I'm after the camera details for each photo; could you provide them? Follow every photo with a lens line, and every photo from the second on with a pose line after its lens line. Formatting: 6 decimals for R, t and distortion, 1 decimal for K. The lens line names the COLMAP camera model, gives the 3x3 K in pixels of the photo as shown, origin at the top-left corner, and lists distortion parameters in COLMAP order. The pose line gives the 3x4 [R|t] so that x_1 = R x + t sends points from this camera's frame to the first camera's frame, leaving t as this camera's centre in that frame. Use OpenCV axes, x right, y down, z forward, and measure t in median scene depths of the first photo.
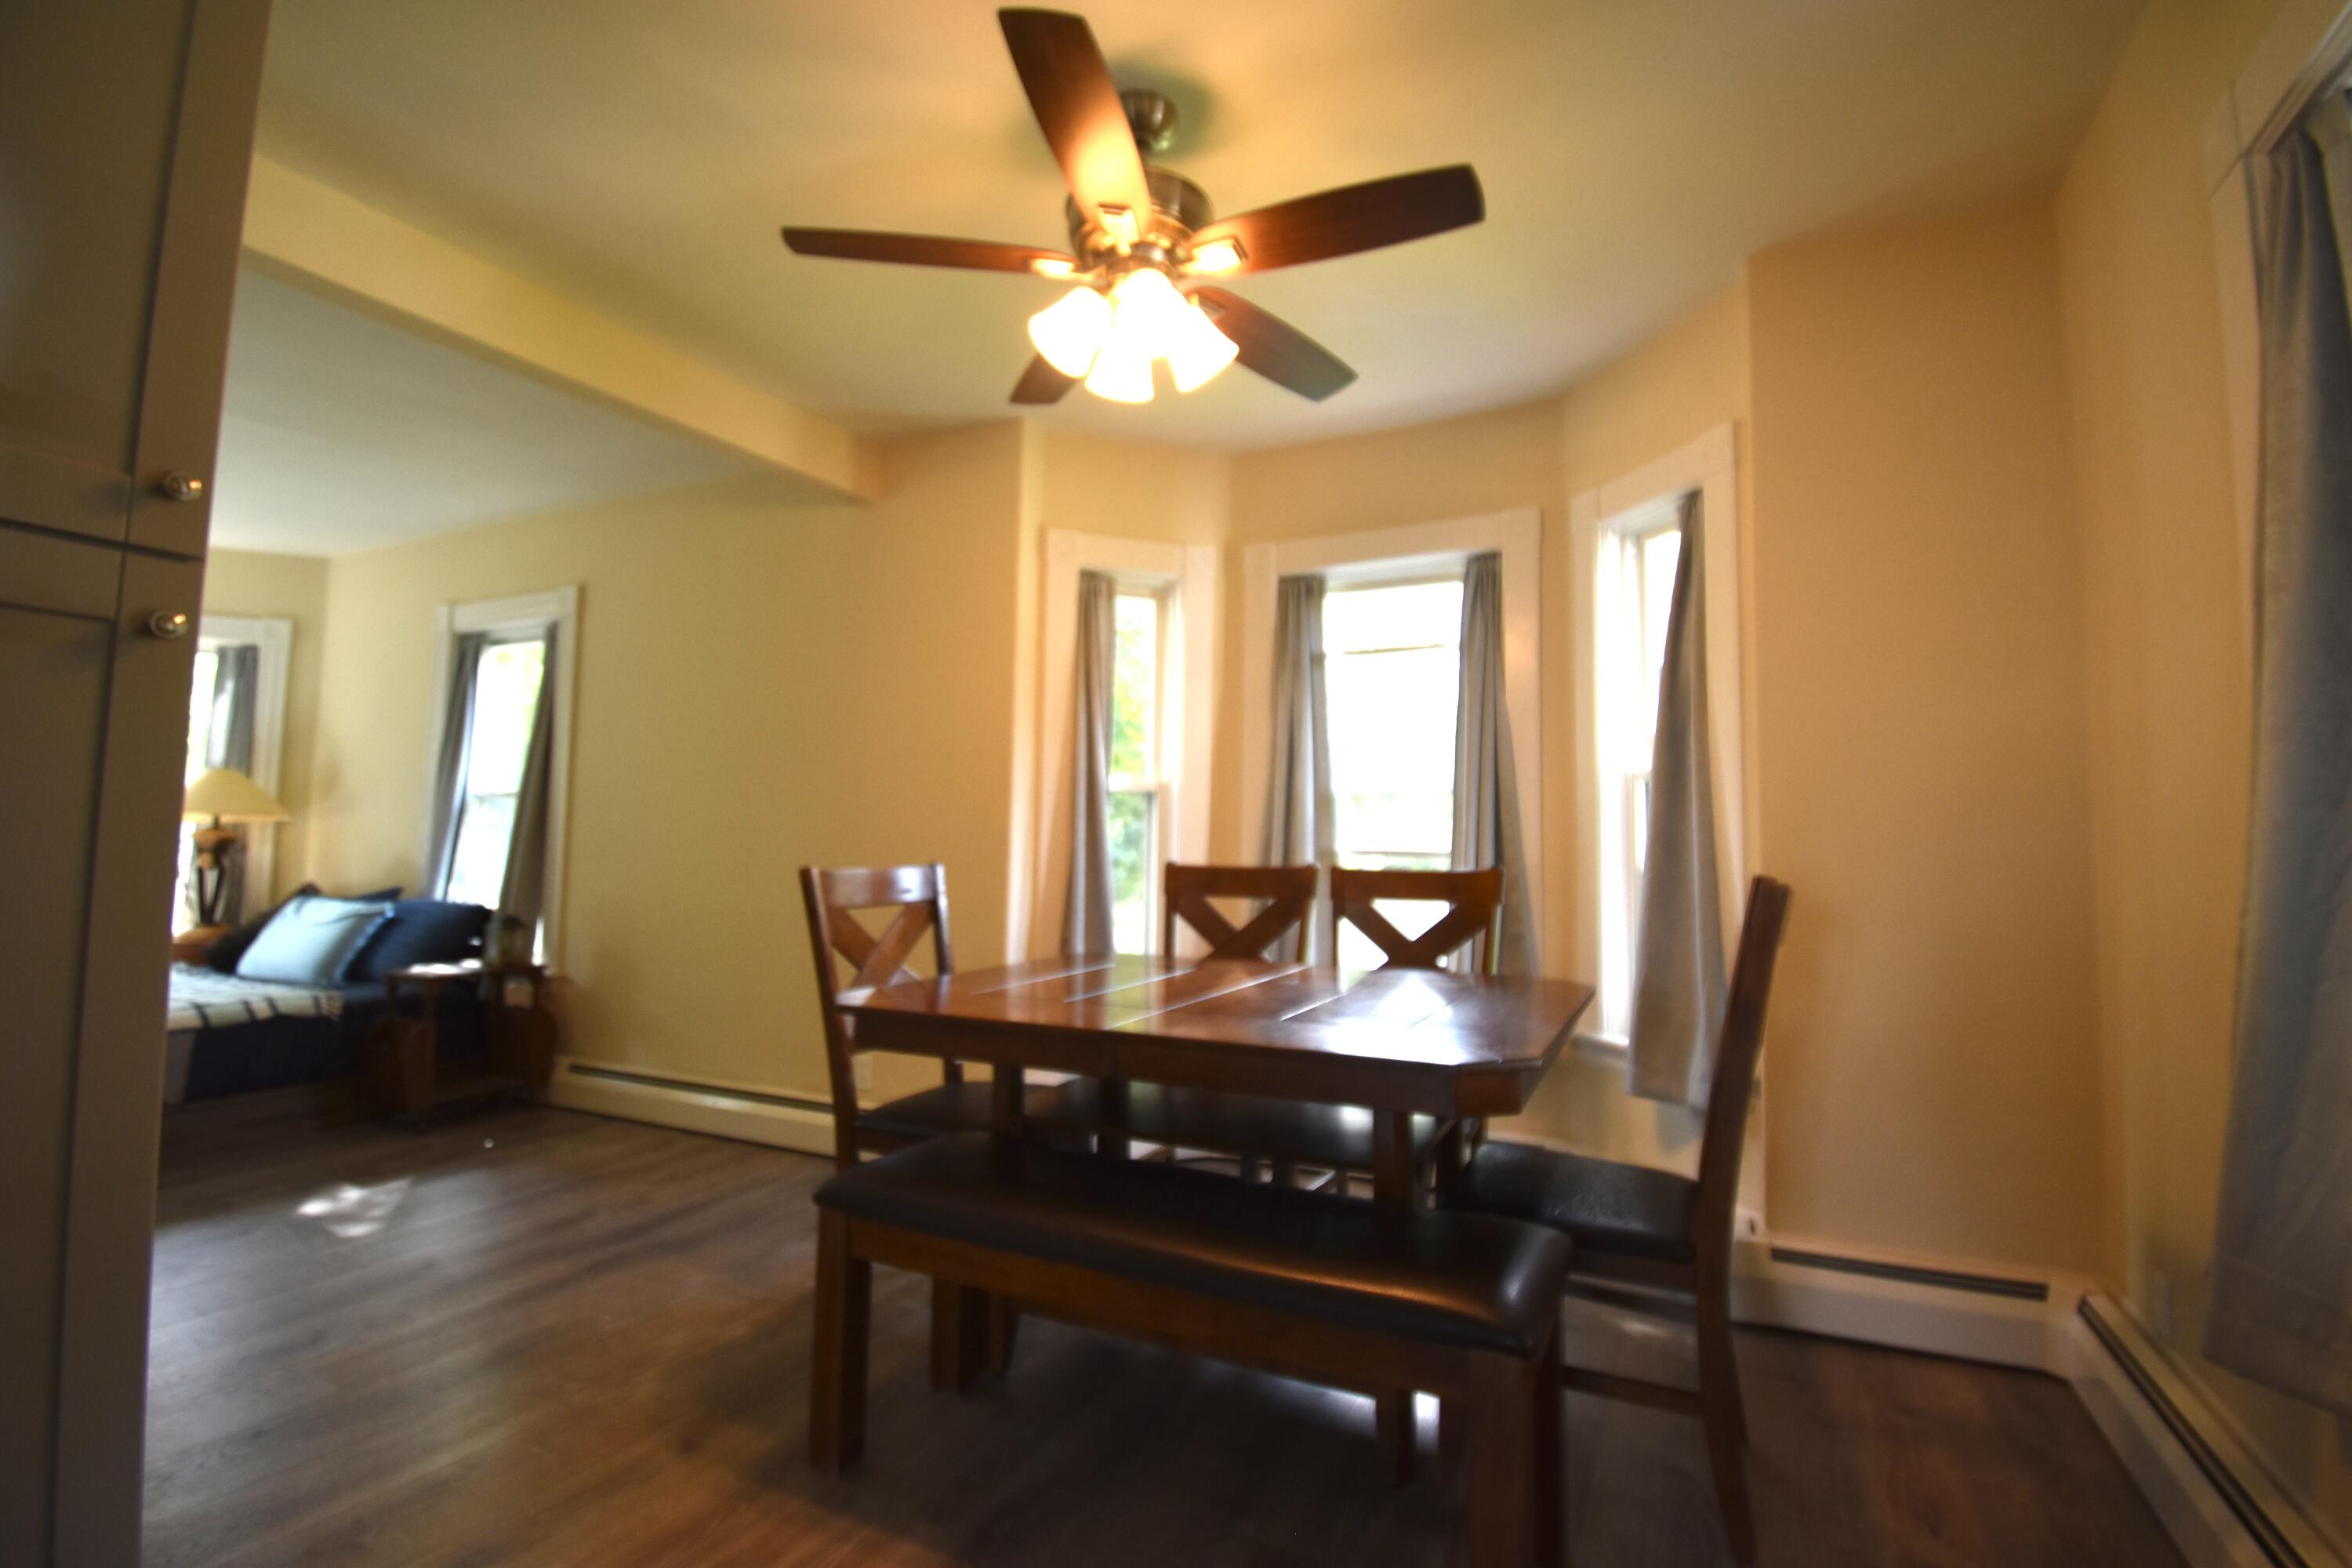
lens RADIAL K [[1099.7, 0, 1171.0], [0, 1099.7, 777.8], [0, 0, 1]] dist [-0.001564, -0.000384]
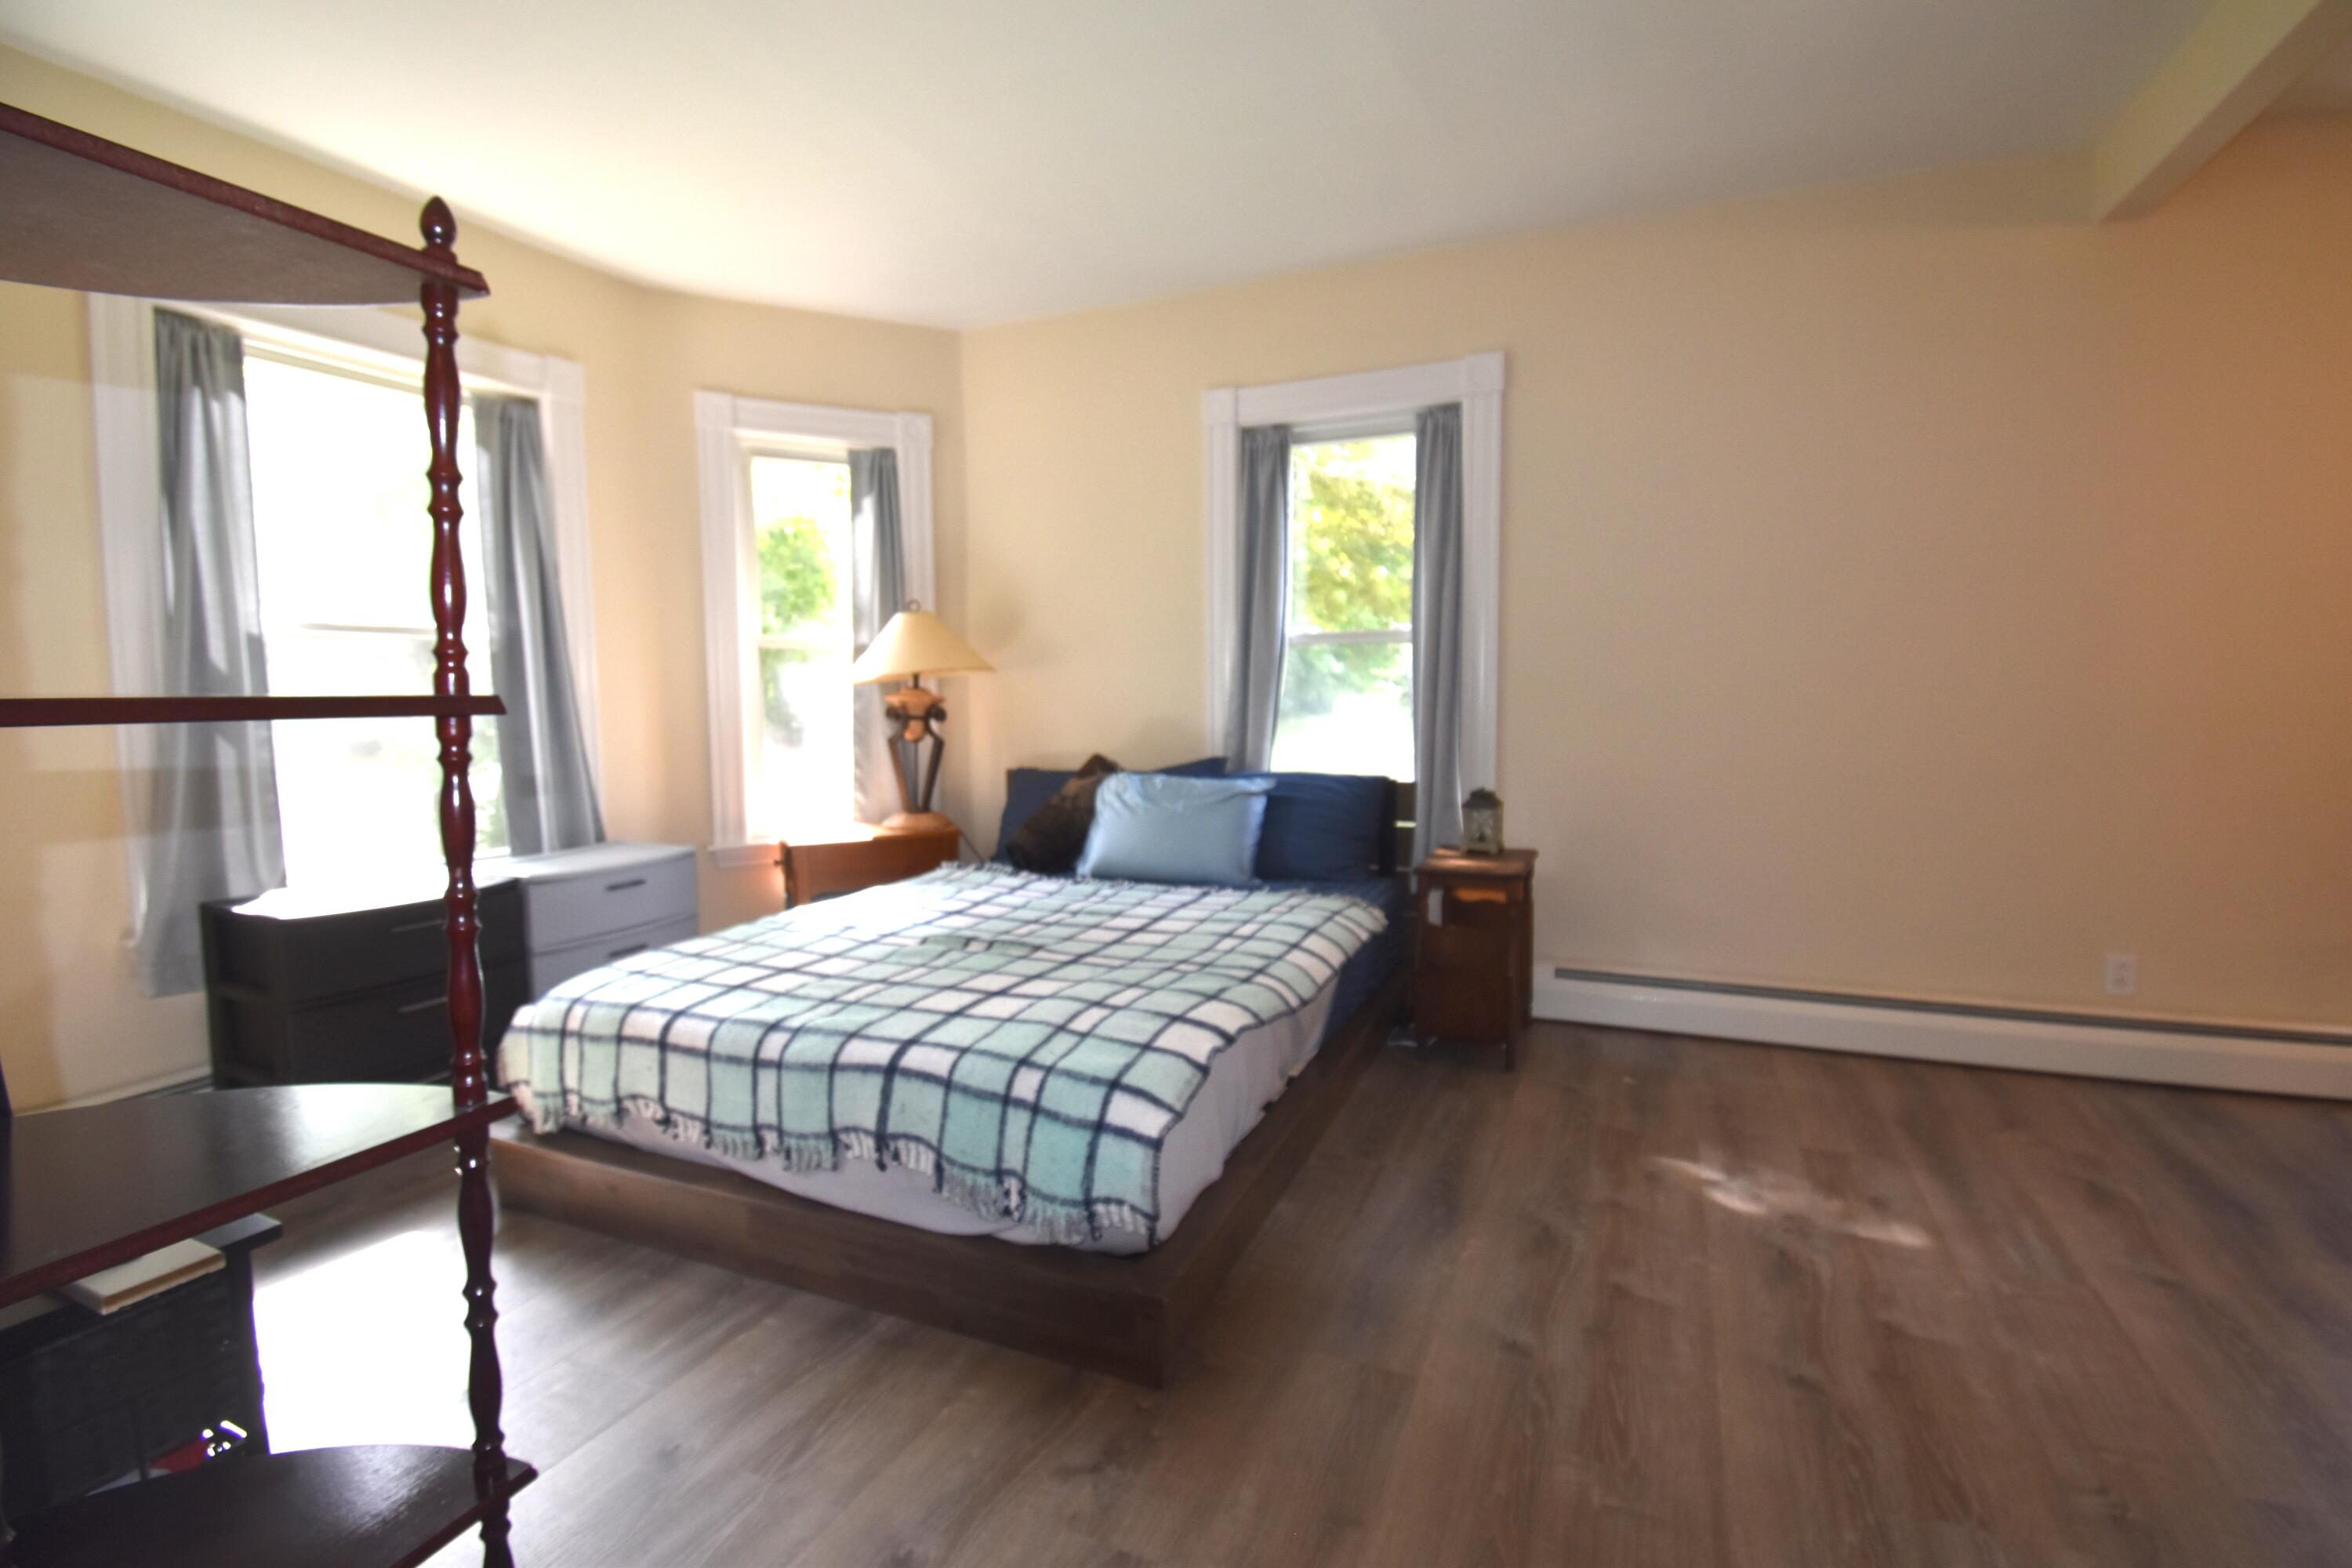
lens RADIAL K [[1043.0, 0, 1186.9], [0, 1043.0, 771.9], [0, 0, 1]] dist [0.009809, -0.020954]
pose [[0.997254, -0.024545, 0.069866, -0.749000], [0.014991, 0.990851, 0.134122, 0.009912], [-0.072519, -0.132707, 0.988499, 0.245057]]
